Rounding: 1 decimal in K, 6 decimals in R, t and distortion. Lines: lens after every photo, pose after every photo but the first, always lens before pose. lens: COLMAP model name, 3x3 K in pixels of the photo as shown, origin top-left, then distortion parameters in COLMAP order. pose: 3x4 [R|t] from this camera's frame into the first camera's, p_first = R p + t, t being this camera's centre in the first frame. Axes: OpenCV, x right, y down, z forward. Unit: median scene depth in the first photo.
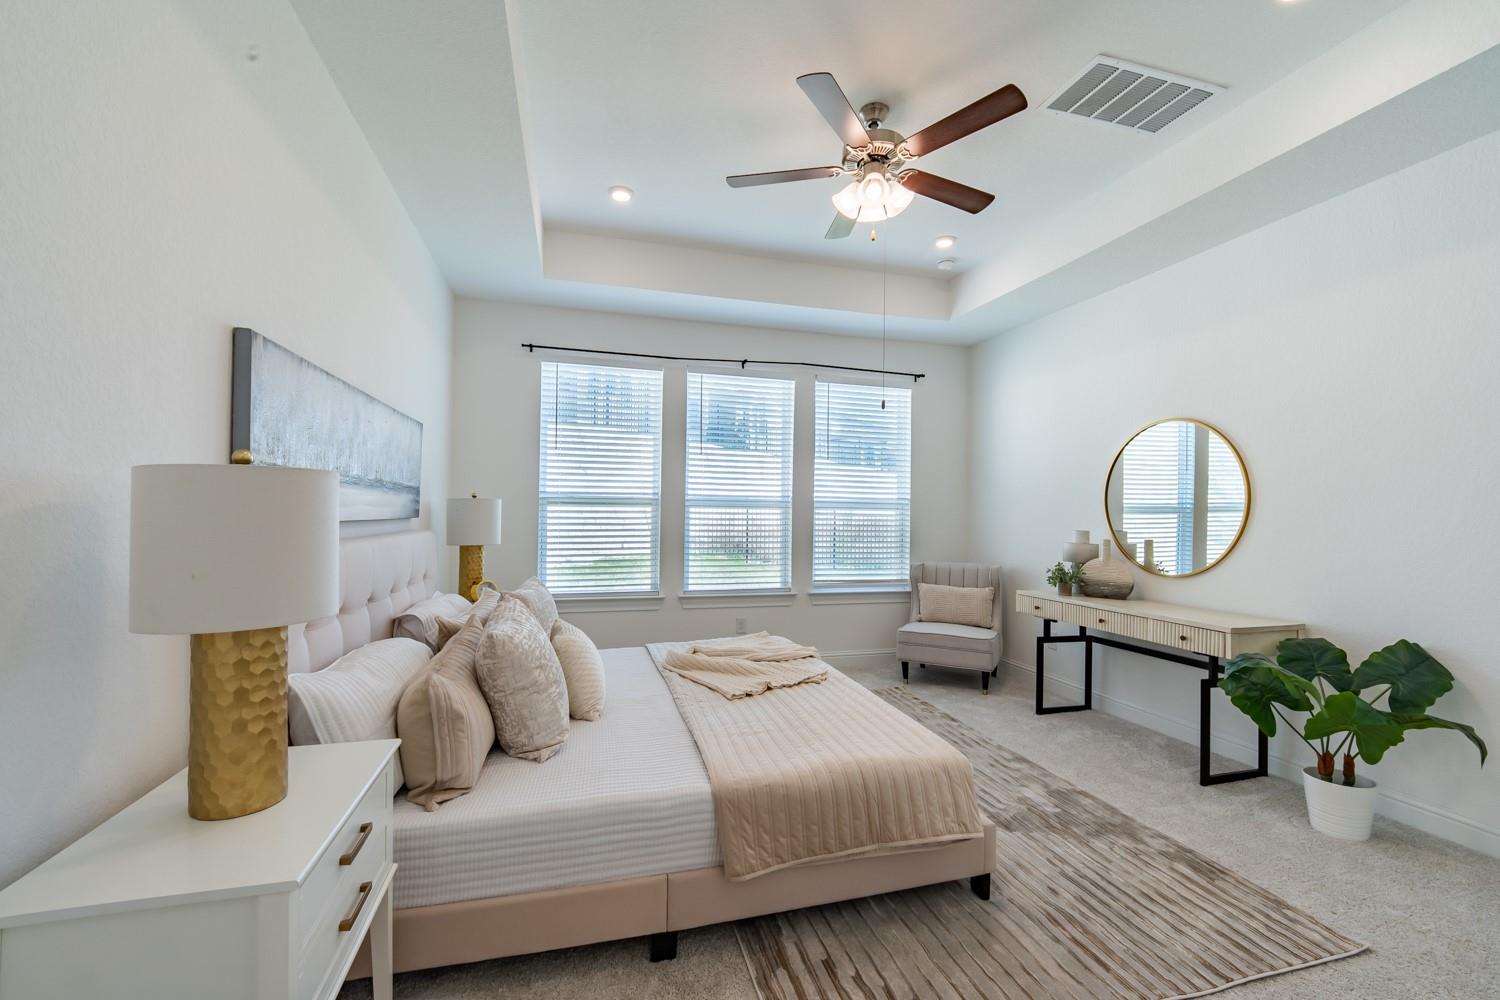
lens RADIAL K [[618.6, 0, 744.7], [0, 618.6, 508.9], [0, 0, 1]] dist [-0.002953, -0.006741]
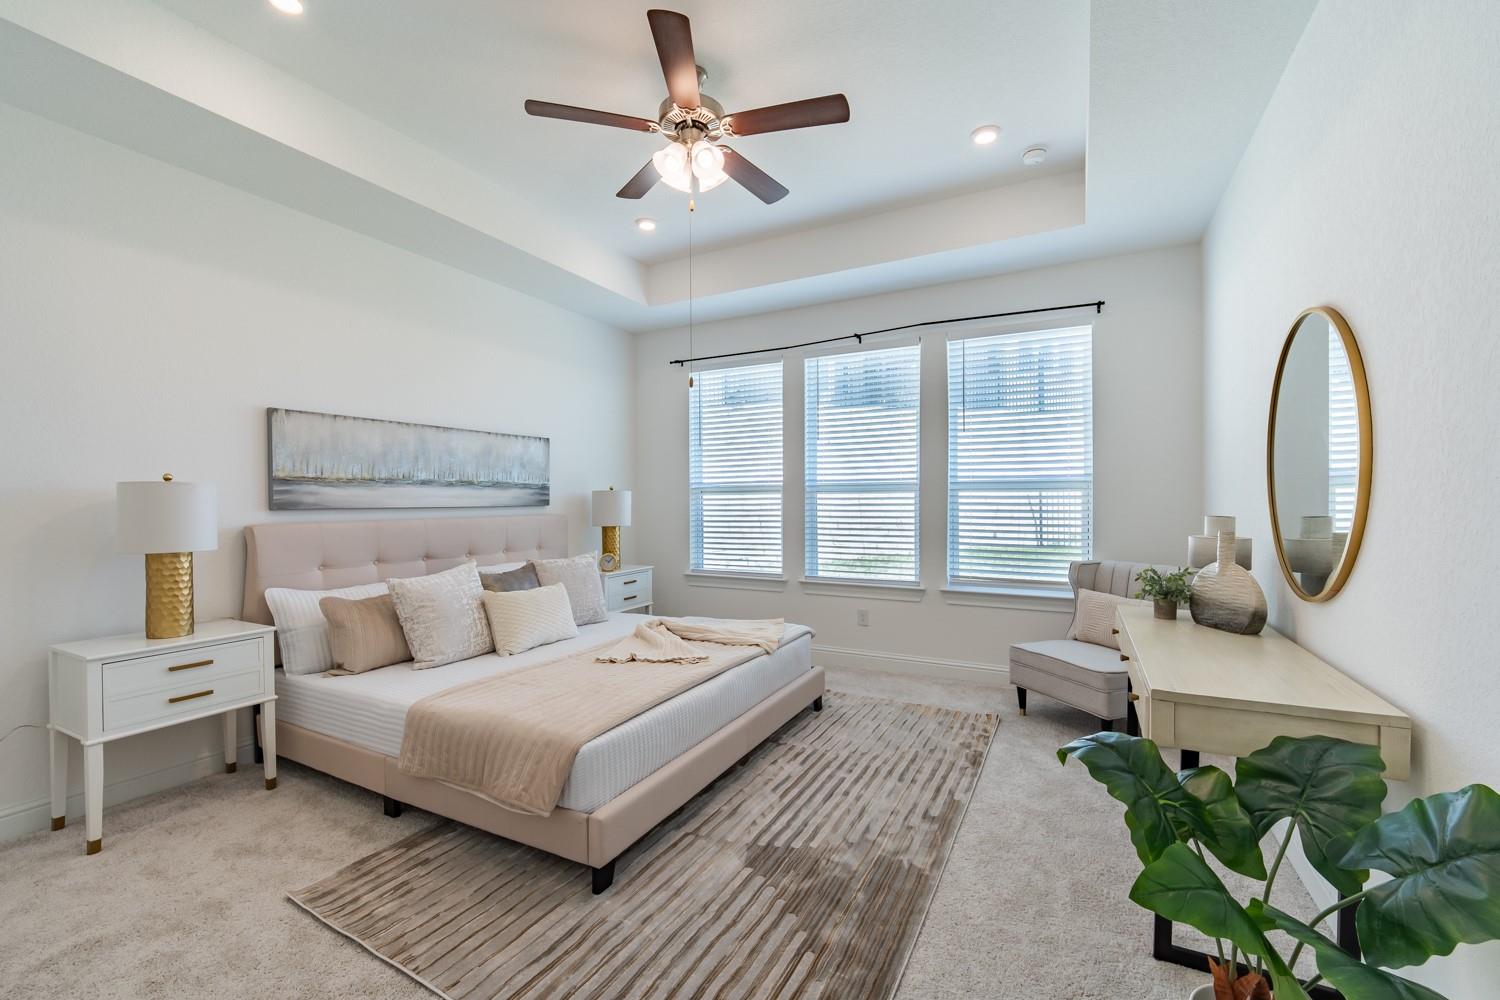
lens RADIAL K [[618.6, 0, 746.0], [0, 618.6, 503.2], [0, 0, 1]] dist [-0.002953, -0.006741]
pose [[0.725341, -0.013003, -0.688267, 0.538538], [0.018979, 0.999819, 0.001112, 0.011432], [0.688128, -0.013869, 0.725457, 0.207023]]
